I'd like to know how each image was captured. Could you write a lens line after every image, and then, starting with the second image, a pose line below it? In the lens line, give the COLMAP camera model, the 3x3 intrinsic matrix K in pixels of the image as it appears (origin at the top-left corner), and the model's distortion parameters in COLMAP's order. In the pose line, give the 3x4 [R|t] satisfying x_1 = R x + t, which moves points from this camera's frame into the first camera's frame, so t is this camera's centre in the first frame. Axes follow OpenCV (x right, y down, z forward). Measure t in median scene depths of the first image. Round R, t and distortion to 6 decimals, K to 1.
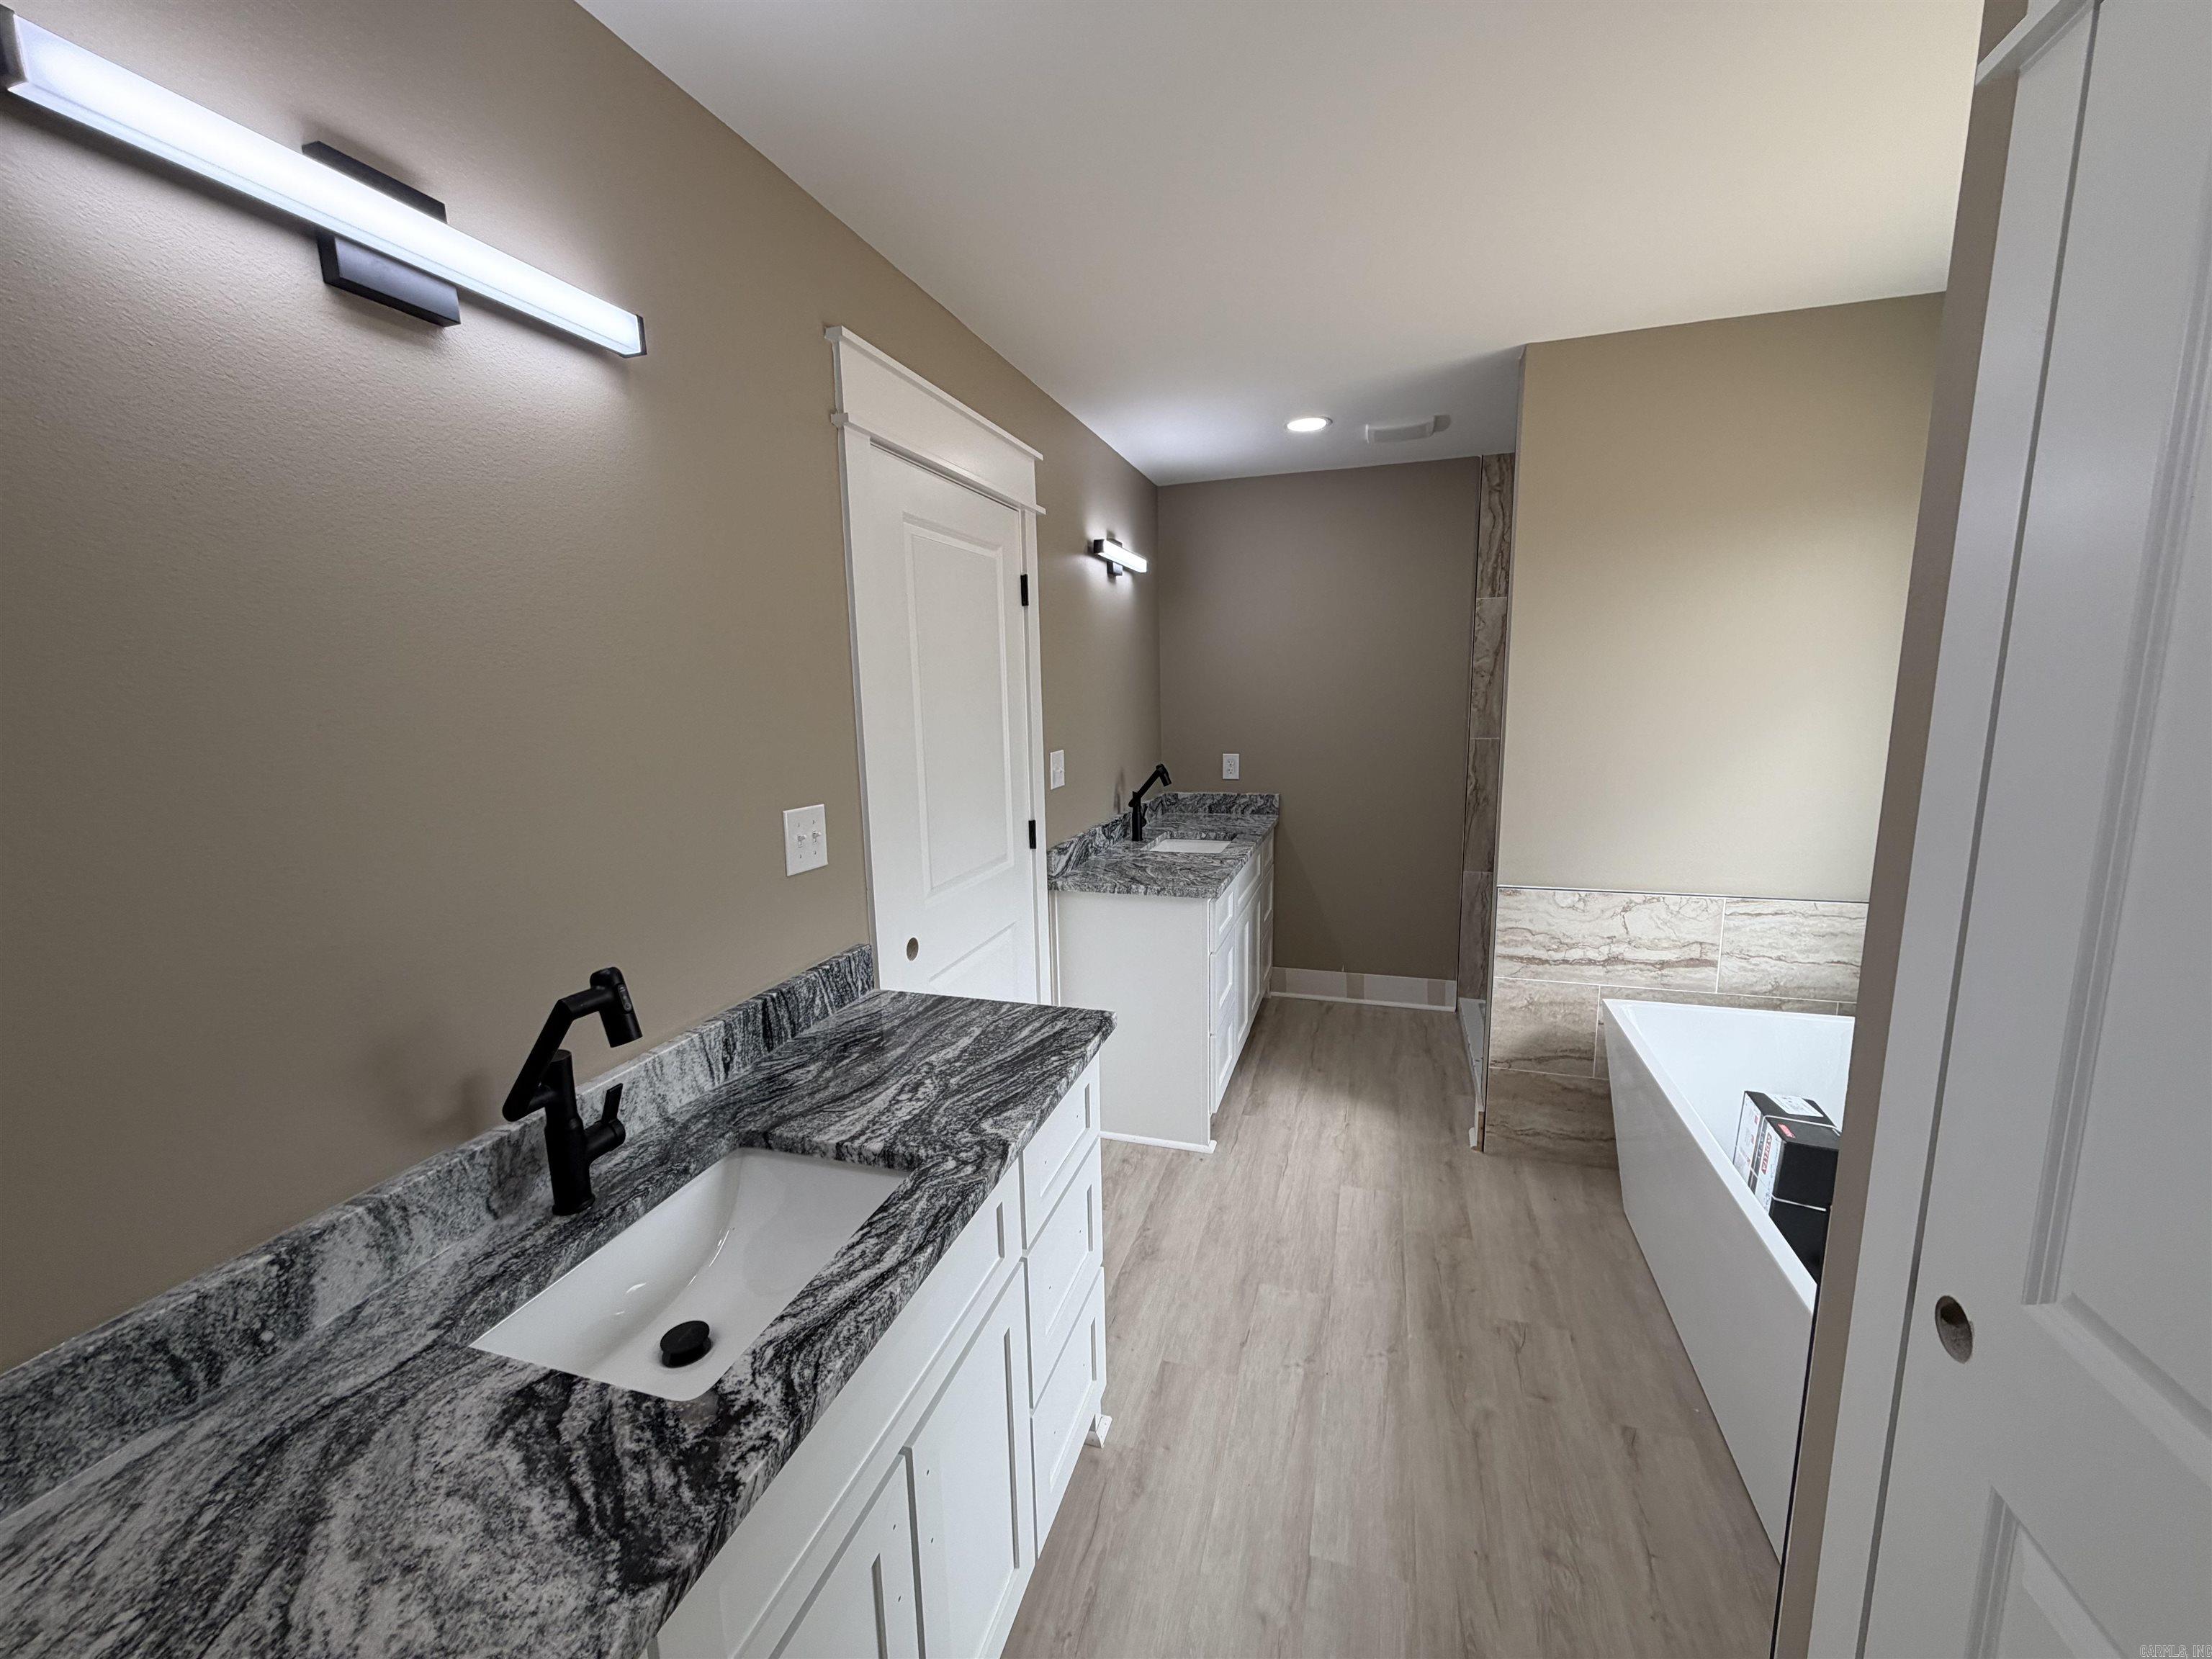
lens RADIAL K [[881.0, 0, 1094.2], [0, 881.0, 827.5], [0, 0, 1]] dist [0.001464, -0.000349]
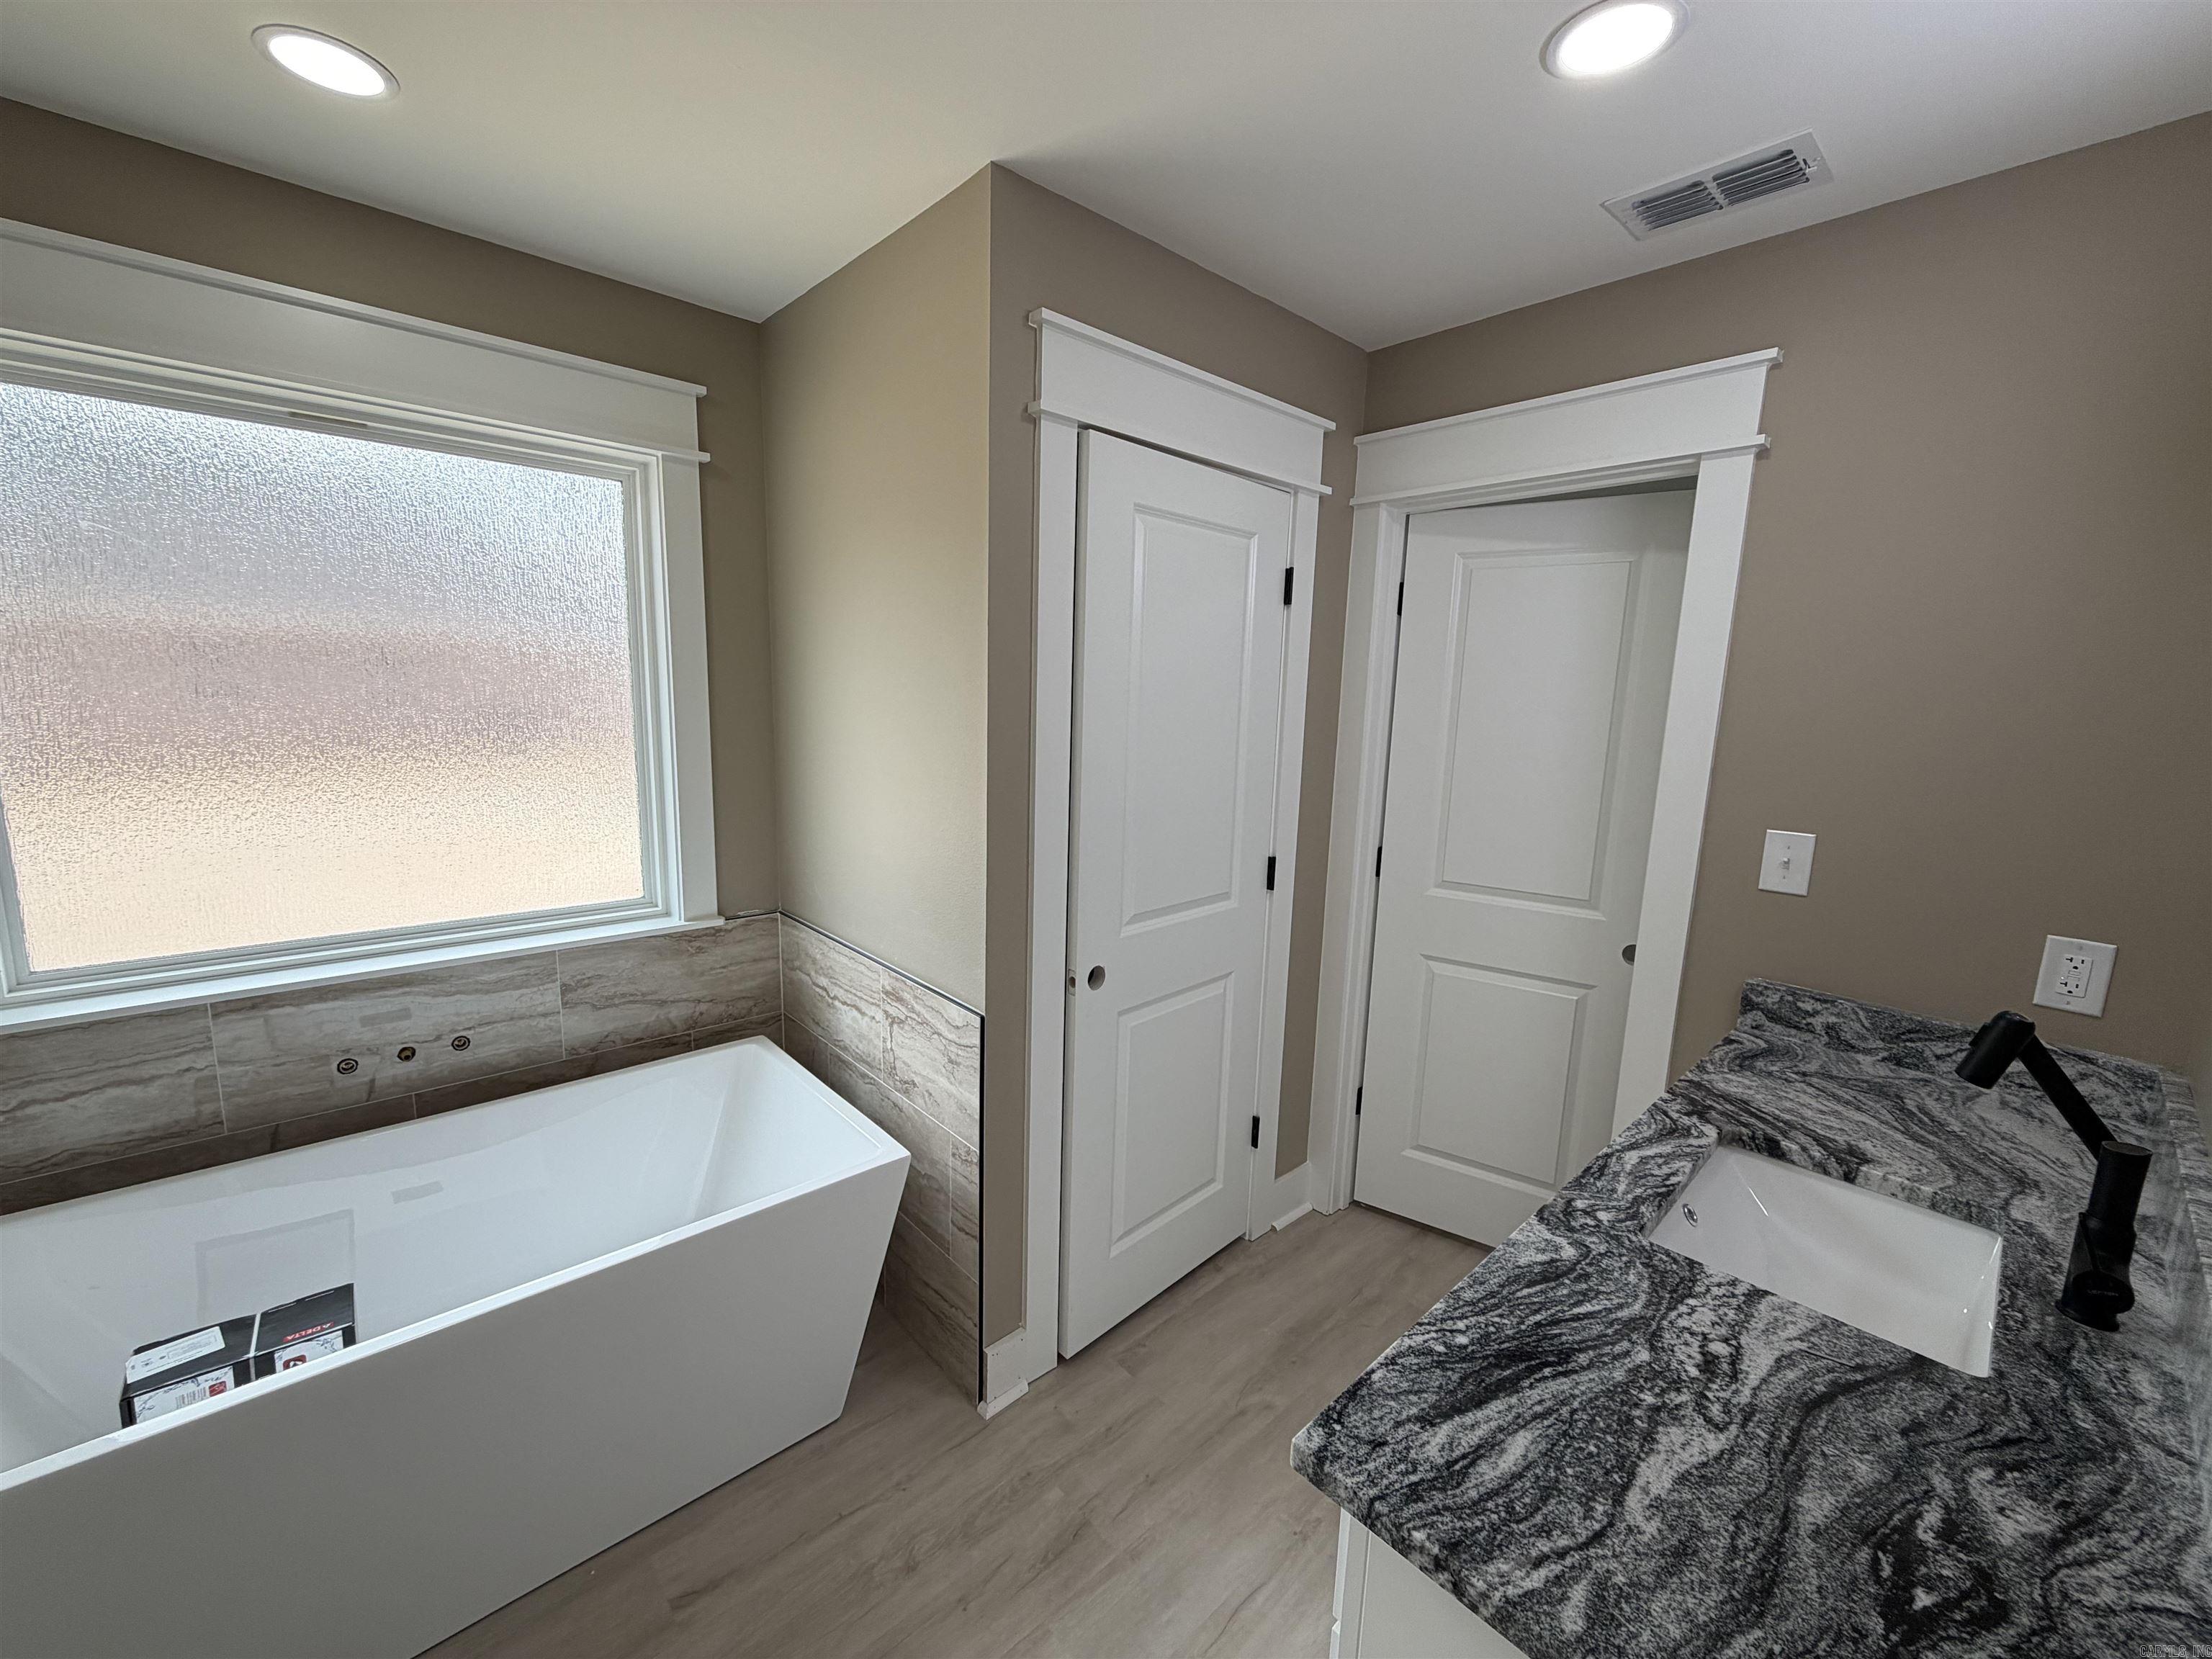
lens RADIAL K [[881.0, 0, 1102.8], [0, 881.0, 833.7], [0, 0, 1]] dist [0.001464, -0.000349]
pose [[-0.870041, -0.083229, 0.485904, -0.089995], [0.068307, 0.955786, 0.286020, -0.238386], [-0.488225, 0.282040, -0.825887, 1.435049]]
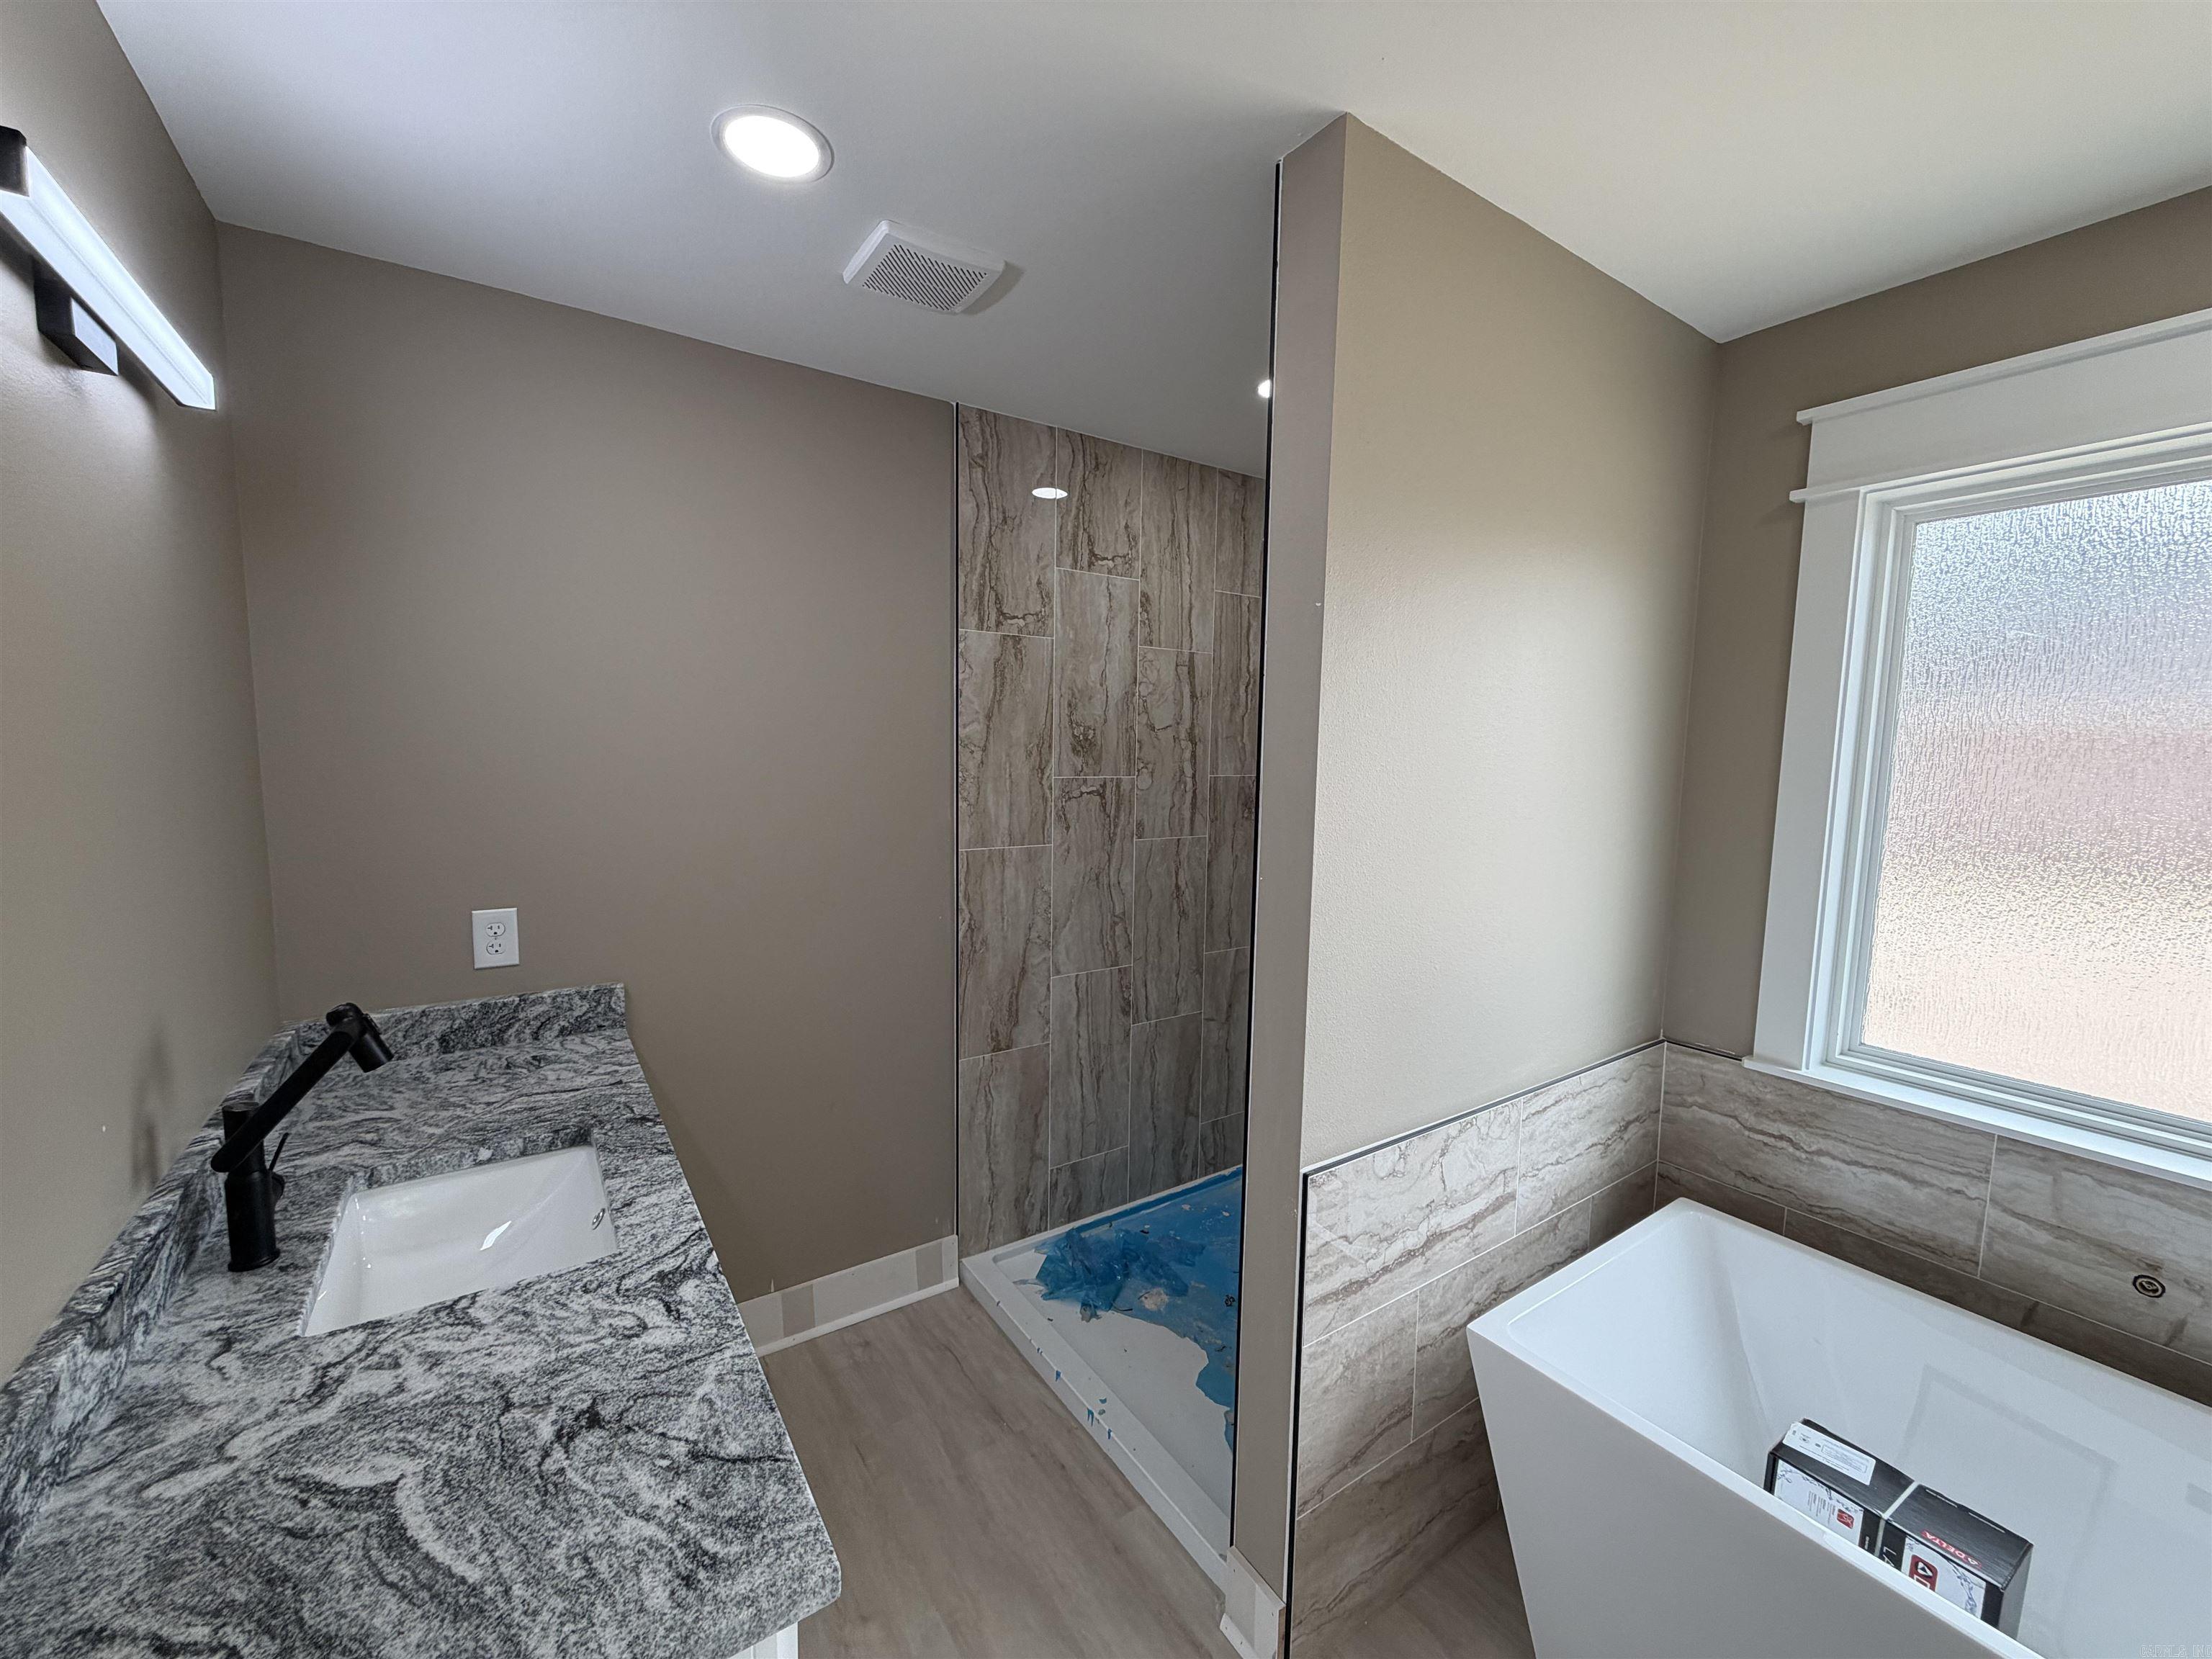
lens RADIAL K [[881.0, 0, 1107.2], [0, 881.0, 833.5], [0, 0, 1]] dist [0.001464, -0.000349]
pose [[0.610822, -0.047034, 0.790370, -0.010223], [0.097178, 0.995140, -0.015882, -0.223961], [-0.785782, 0.086508, 0.612424, 1.287992]]
